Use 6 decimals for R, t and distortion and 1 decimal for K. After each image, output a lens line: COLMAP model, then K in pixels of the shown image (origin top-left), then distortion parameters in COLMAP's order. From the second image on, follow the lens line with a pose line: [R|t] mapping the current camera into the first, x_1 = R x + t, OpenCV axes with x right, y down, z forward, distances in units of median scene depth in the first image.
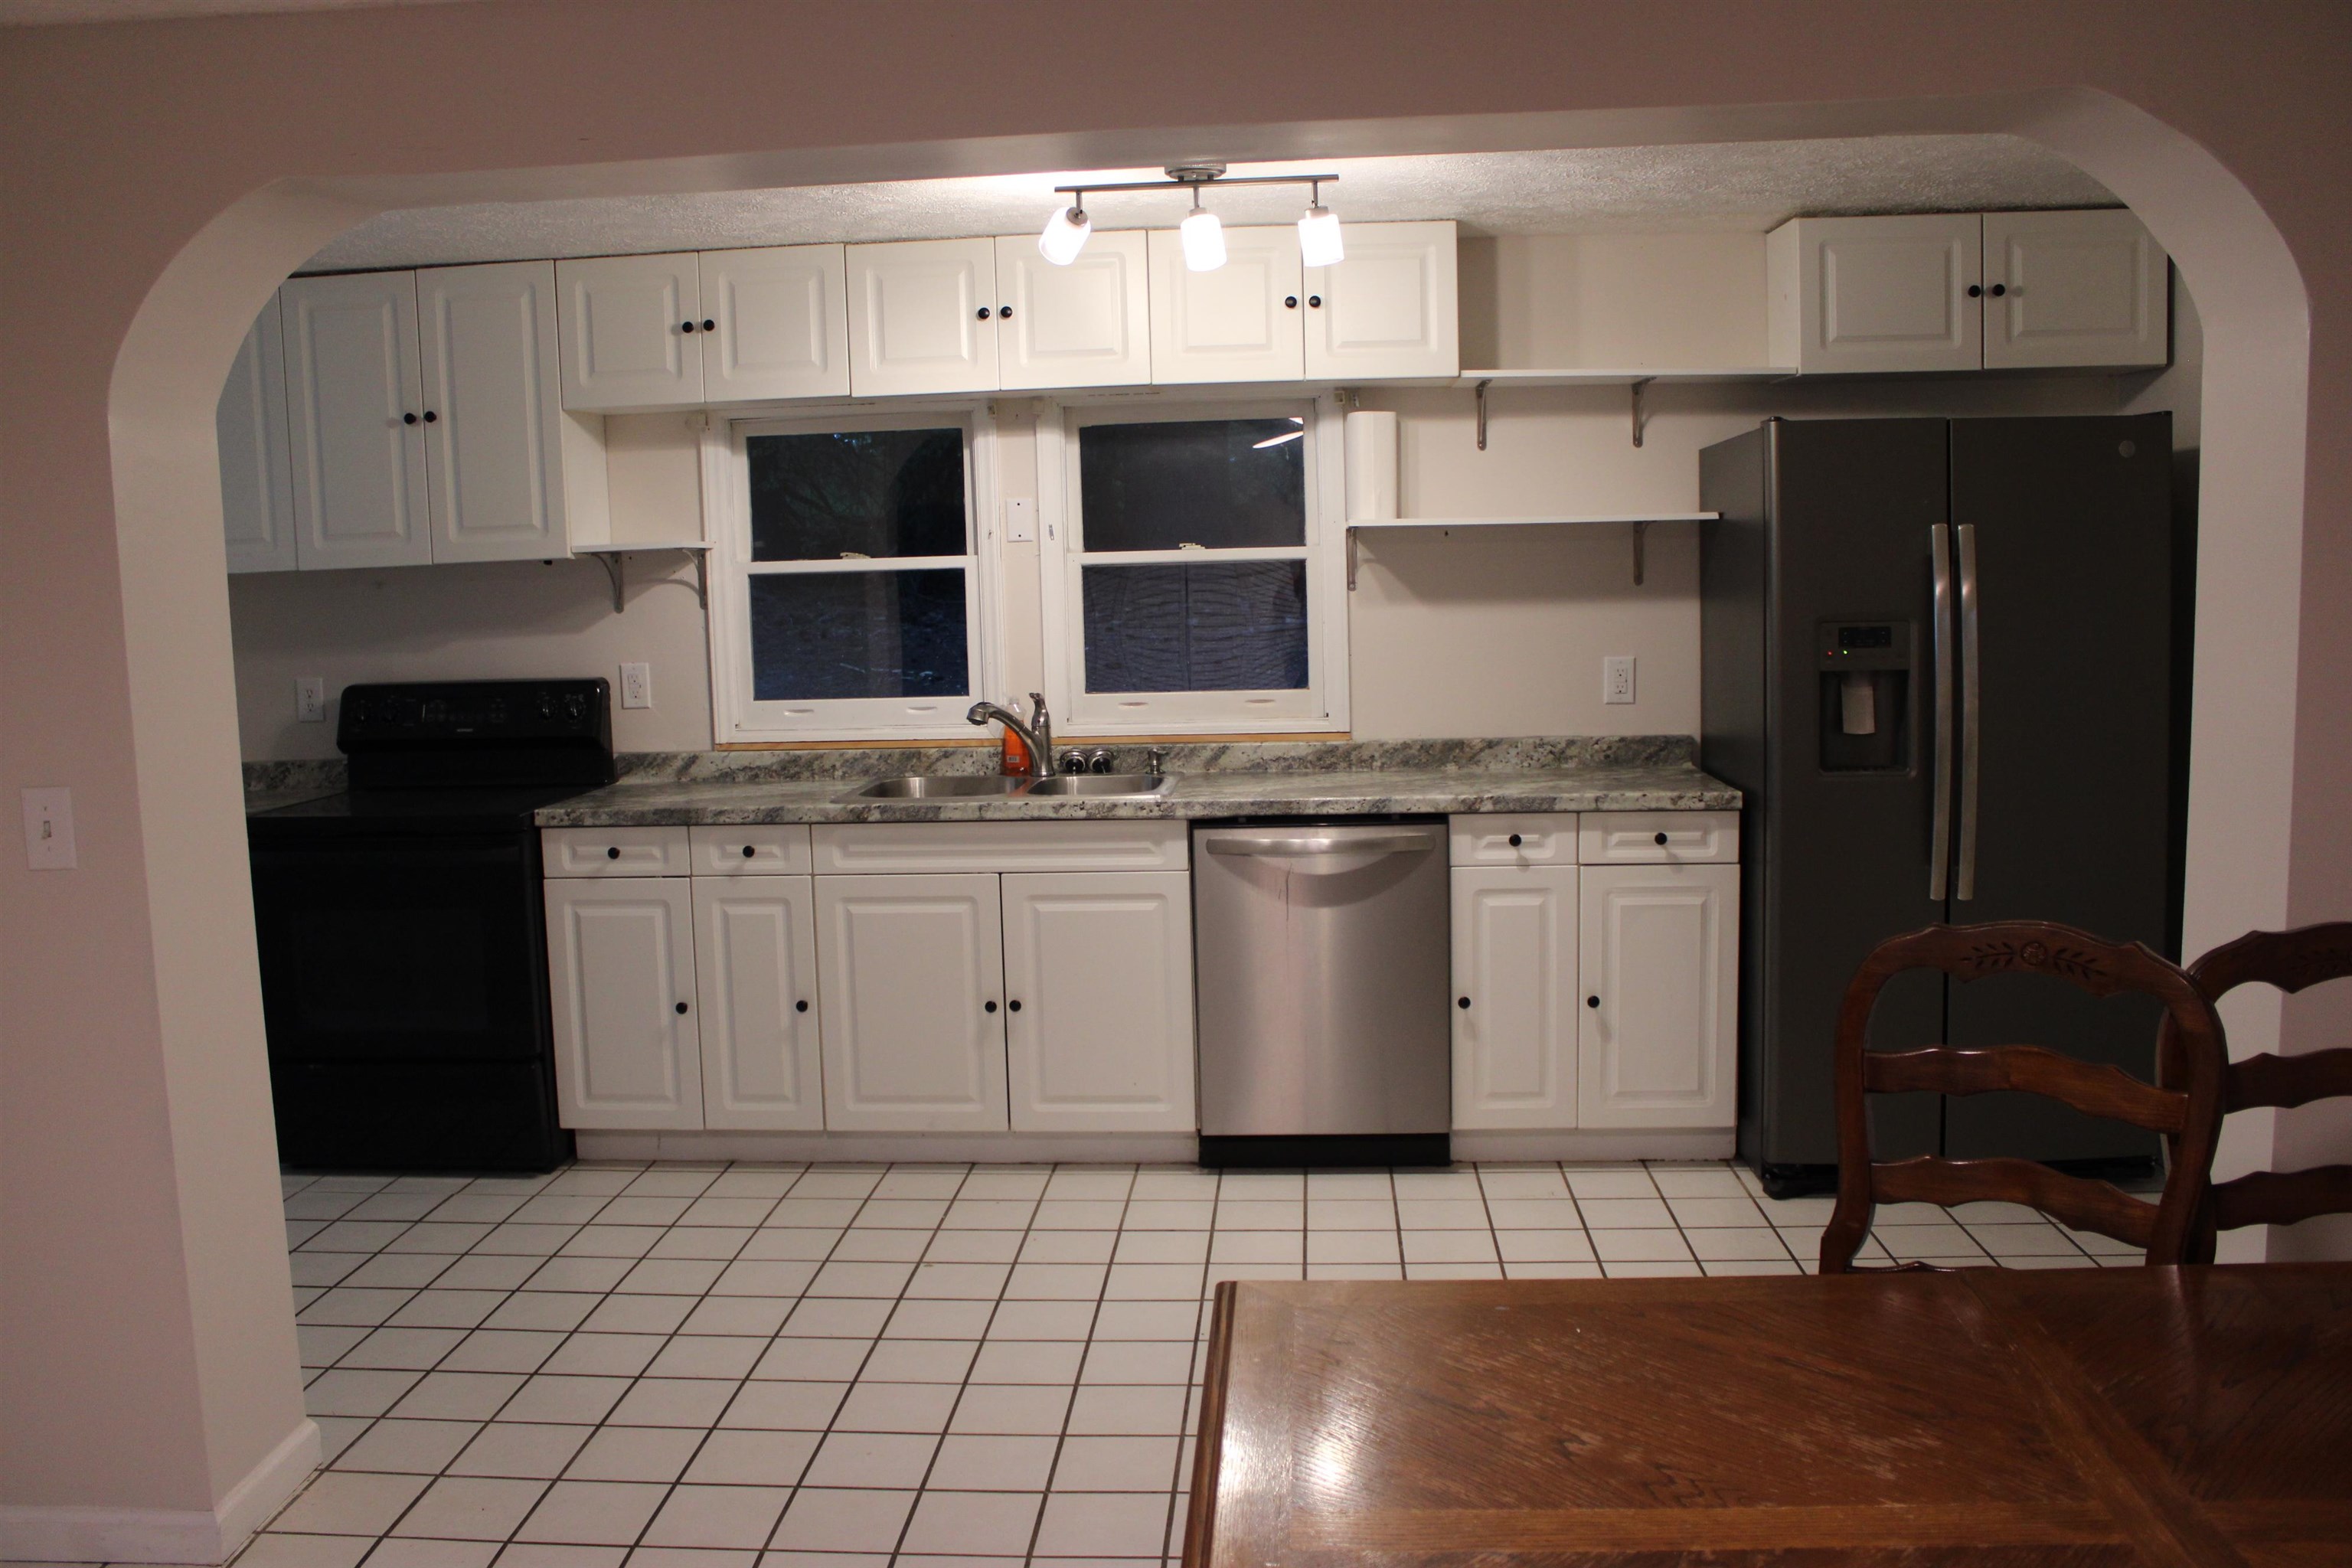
lens RADIAL K [[1980.9, 0, 1172.4], [0, 1980.9, 785.9], [0, 0, 1]] dist [-0.135510, 0.098408]
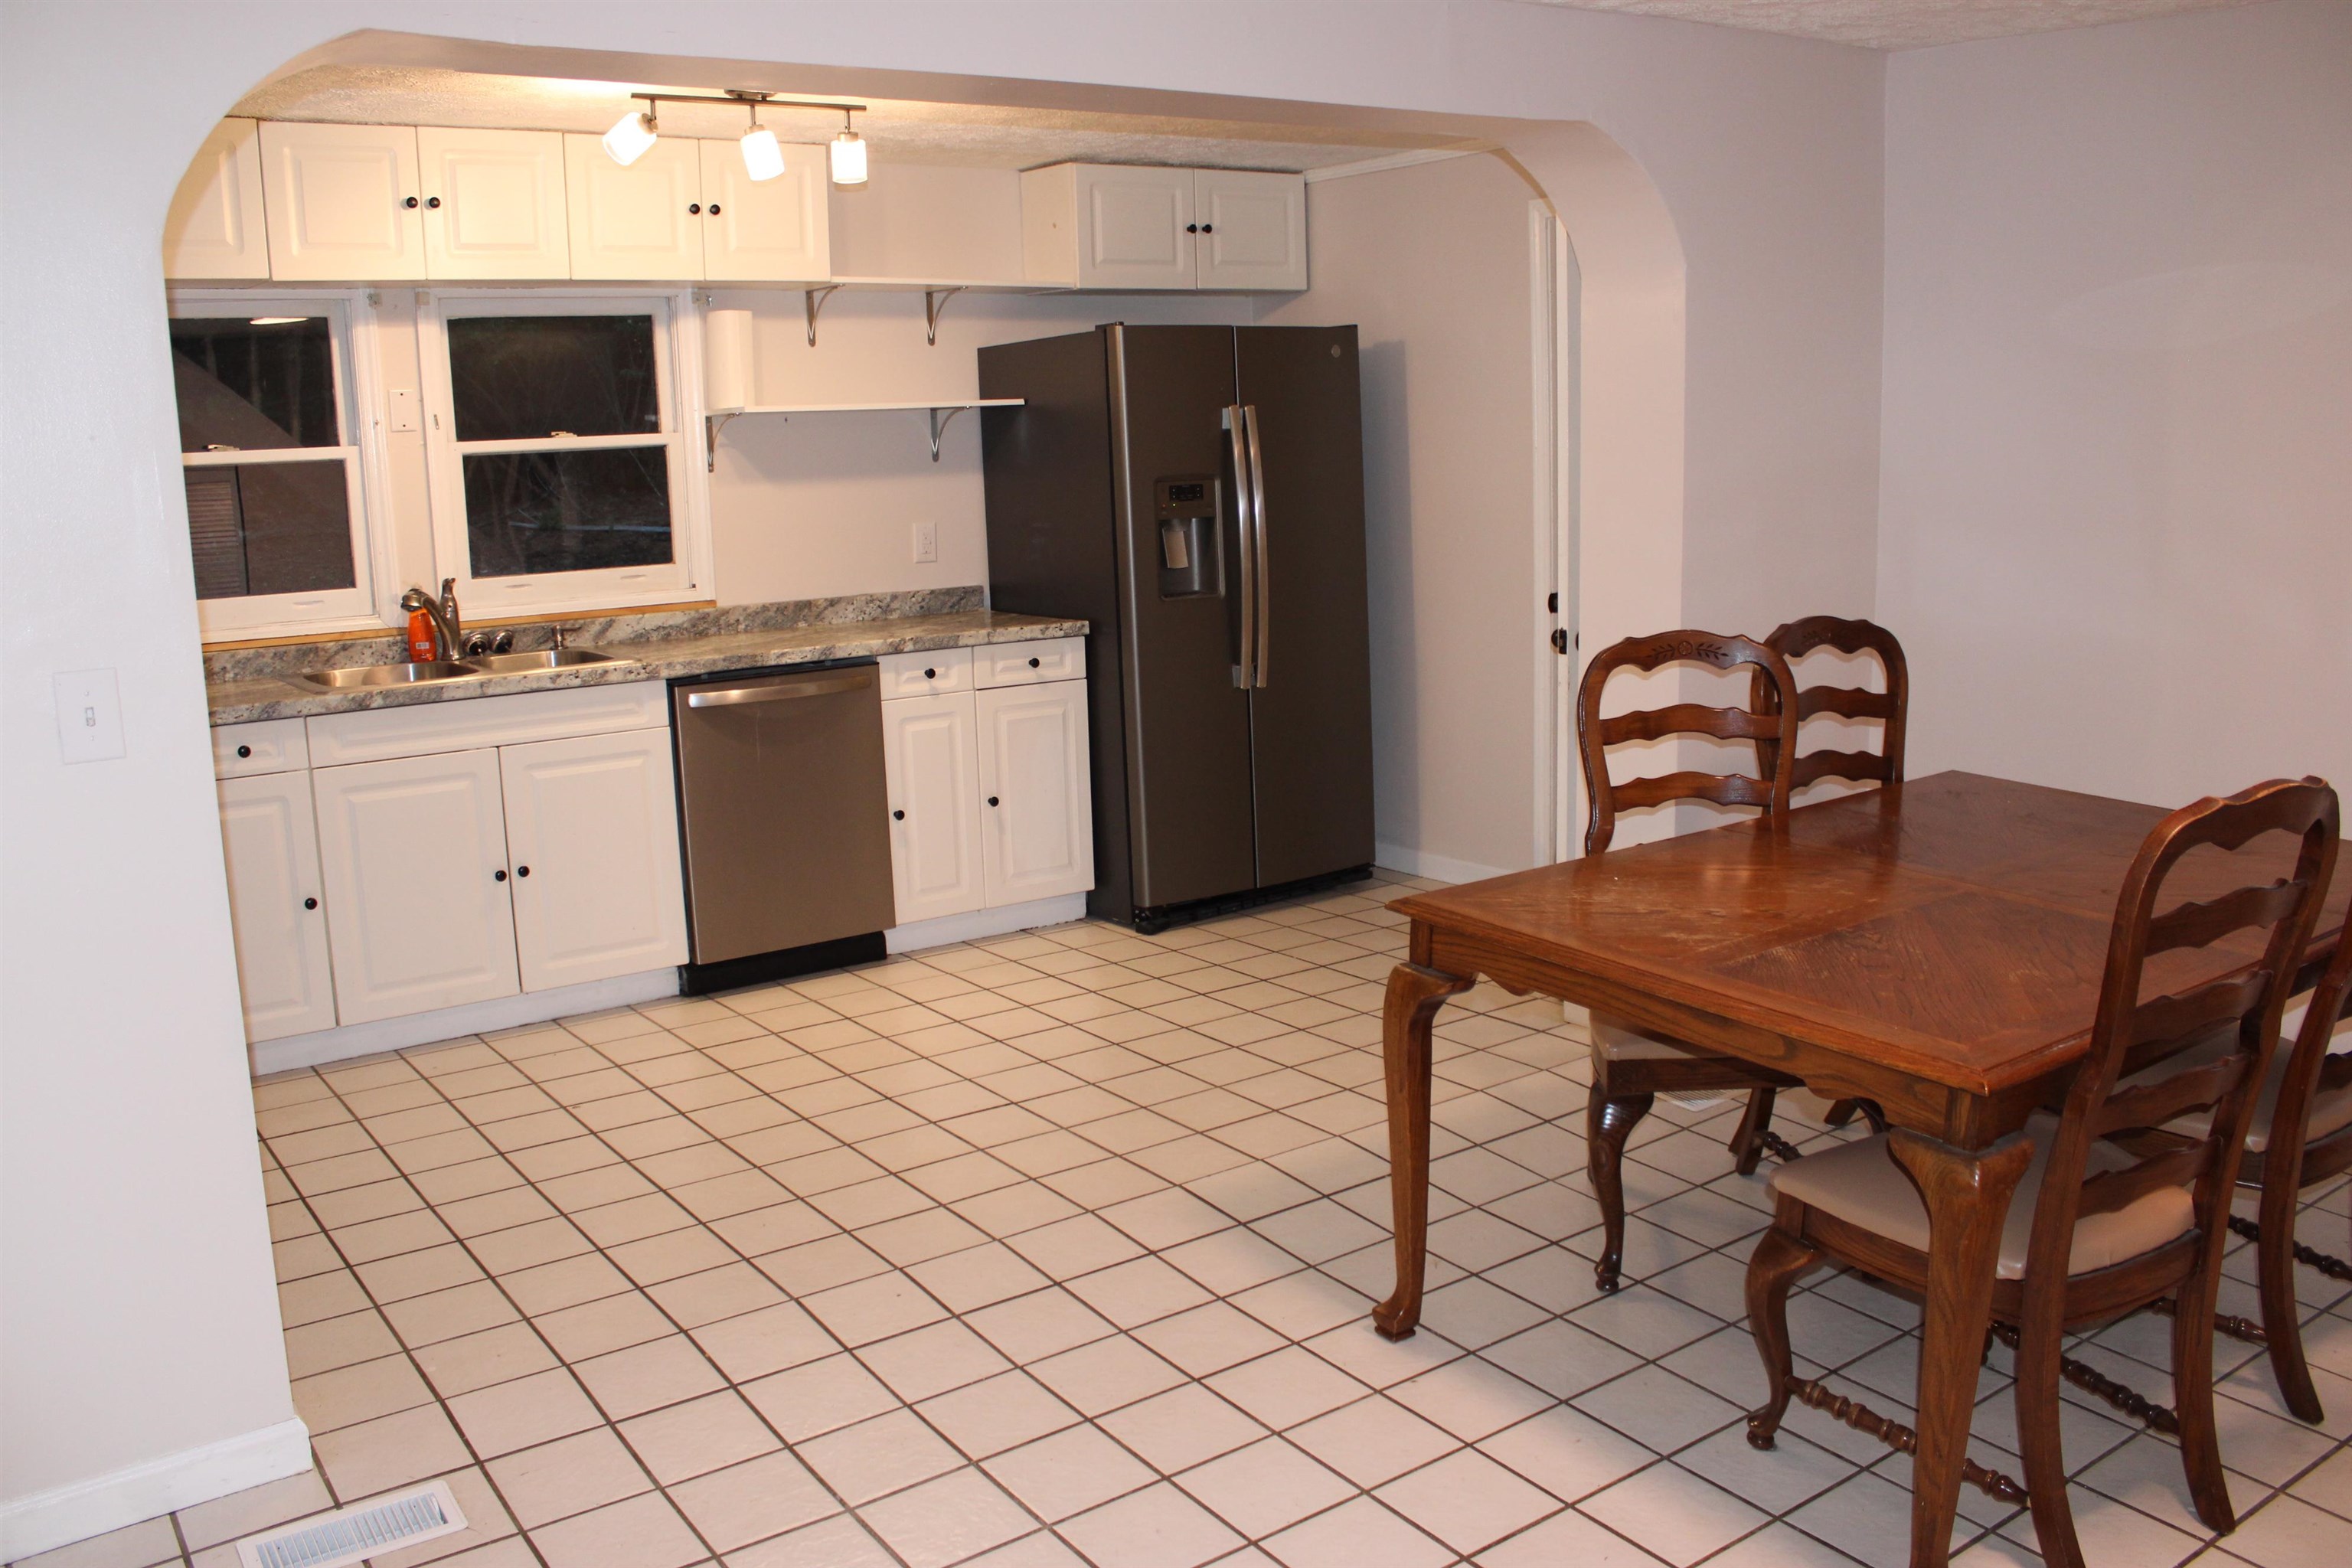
lens RADIAL K [[1980.9, 0, 1172.1], [0, 1980.9, 773.8], [0, 0, 1]] dist [-0.135510, 0.098408]
pose [[0.770298, -0.108295, 0.628421, -0.451718], [0.085211, 0.994117, 0.066865, 0.019523], [-0.631965, 0.002043, 0.774994, -0.018517]]
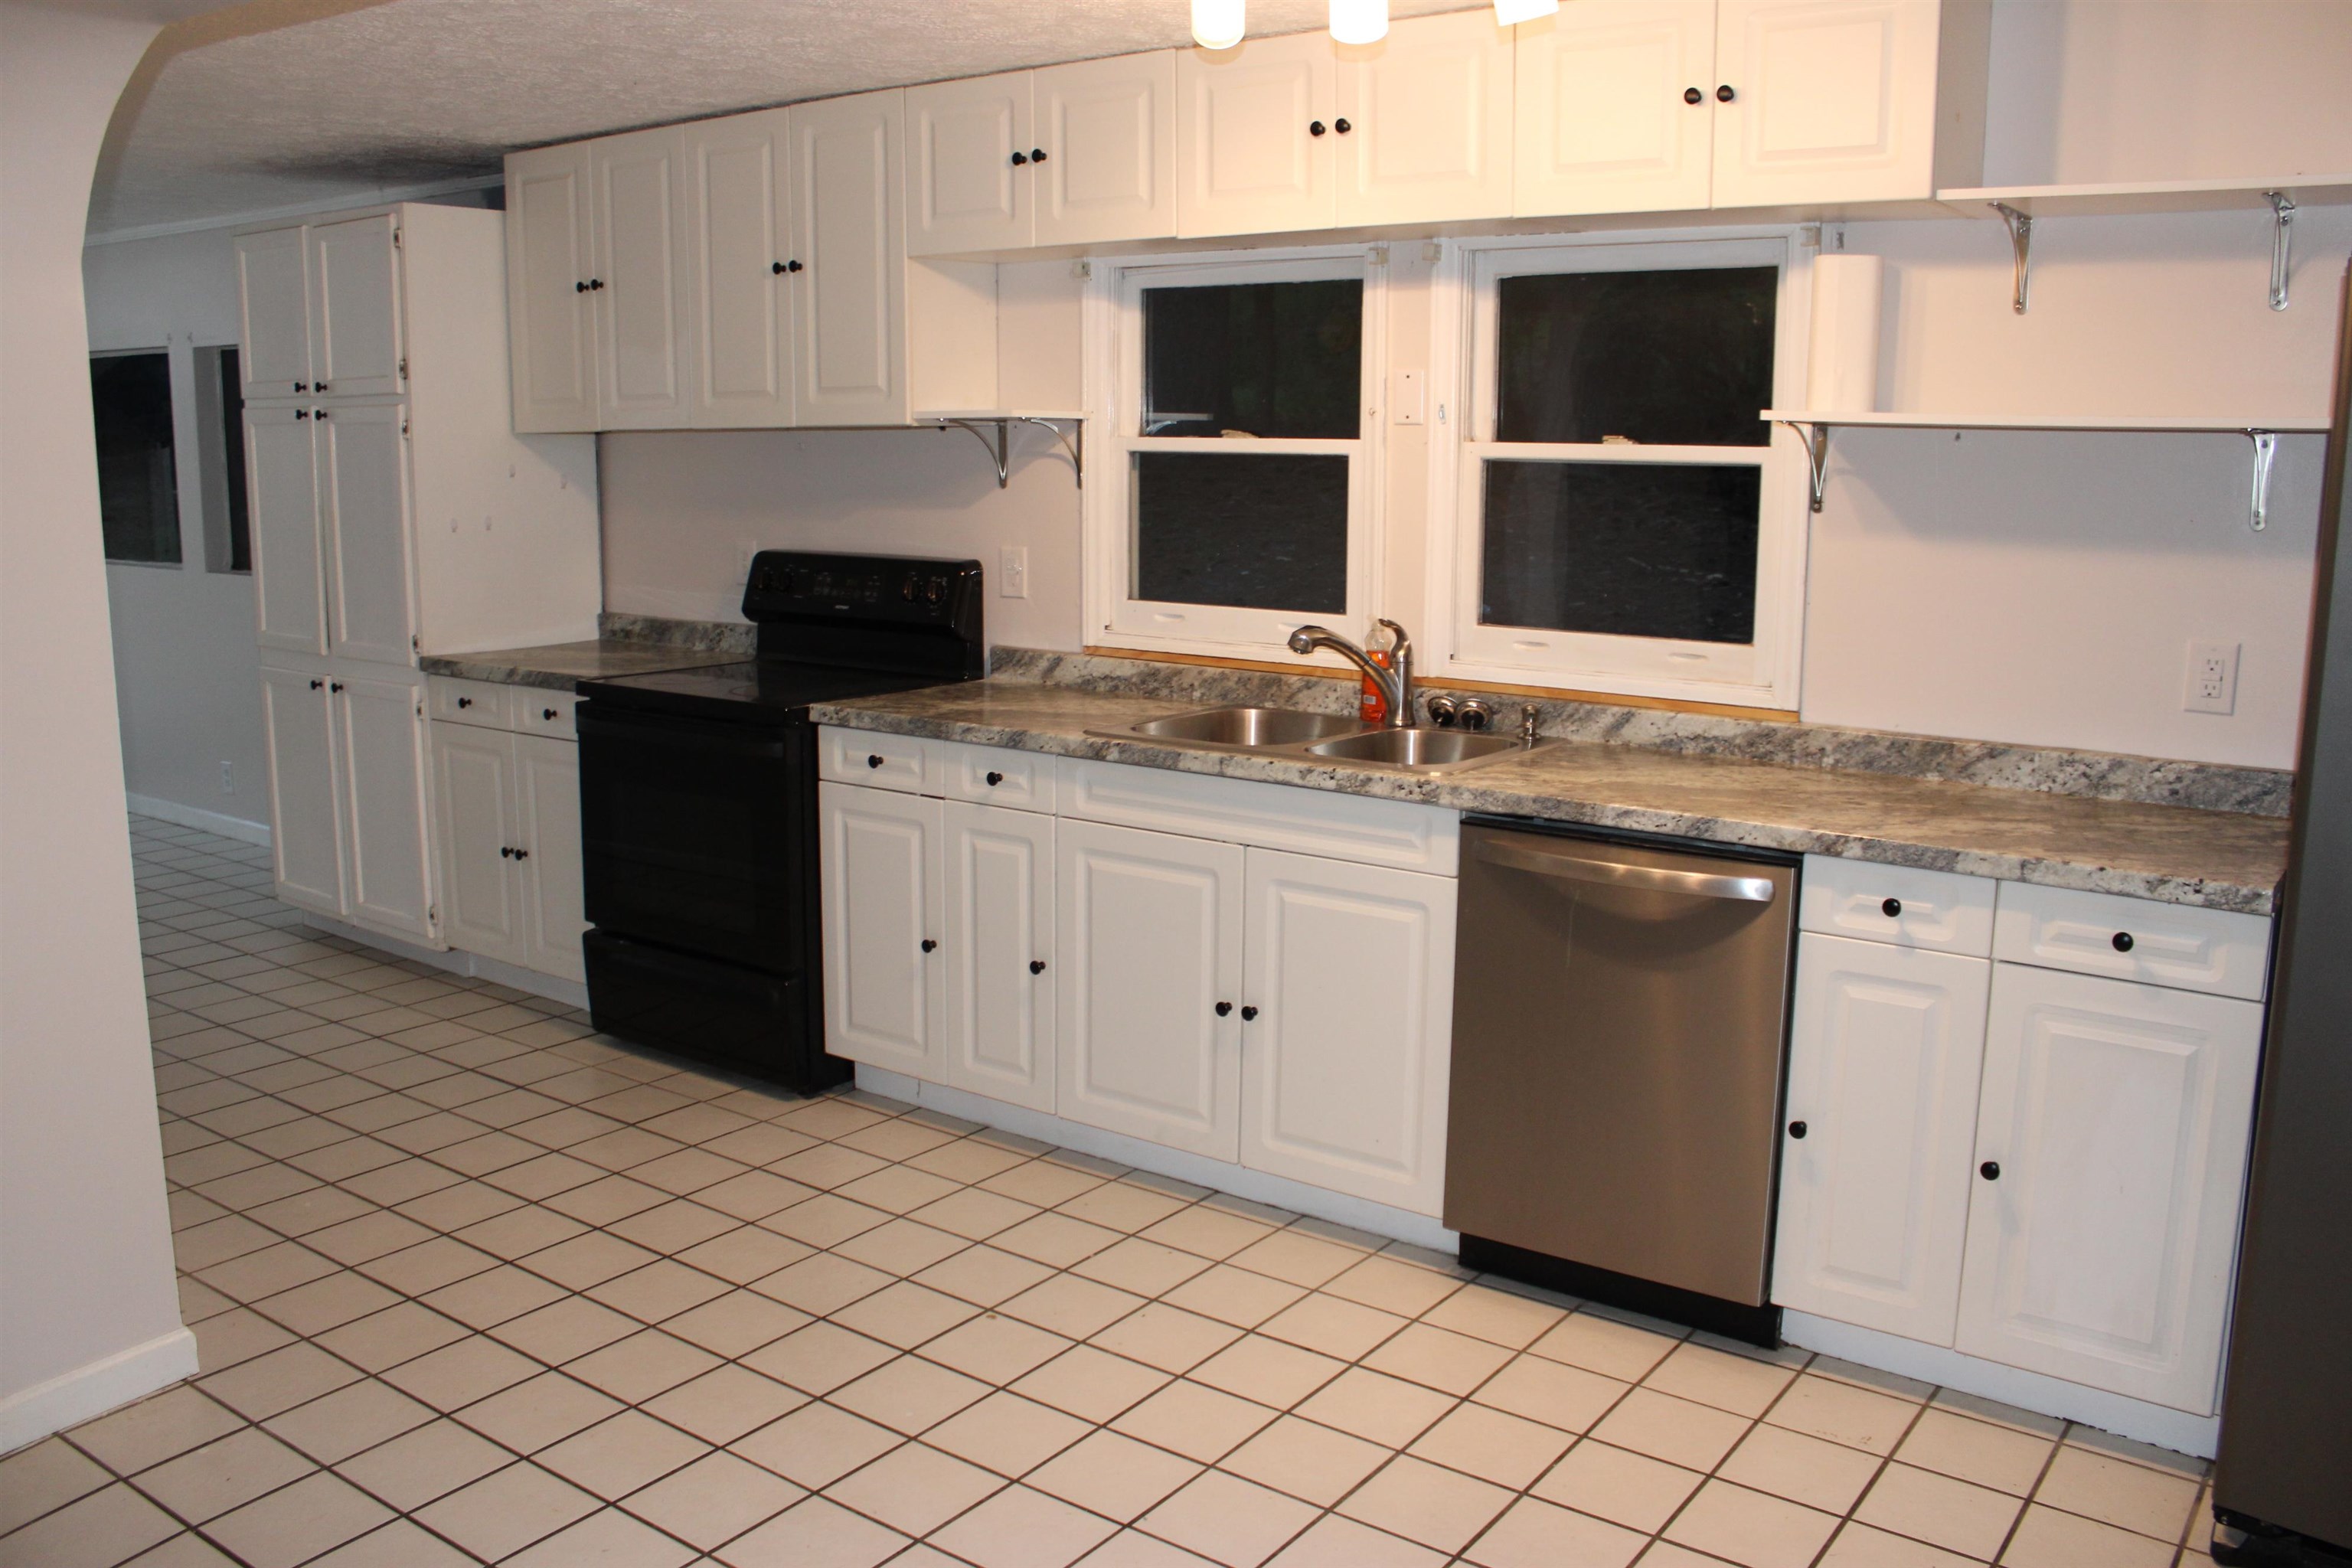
lens RADIAL K [[1980.9, 0, 1173.8], [0, 1980.9, 774.3], [0, 0, 1]] dist [-0.135510, 0.098408]
pose [[0.844753, 0.122554, -0.520935, 0.291261], [-0.090979, 0.992143, 0.085876, -0.048343], [0.527366, -0.025150, 0.849266, 0.308371]]
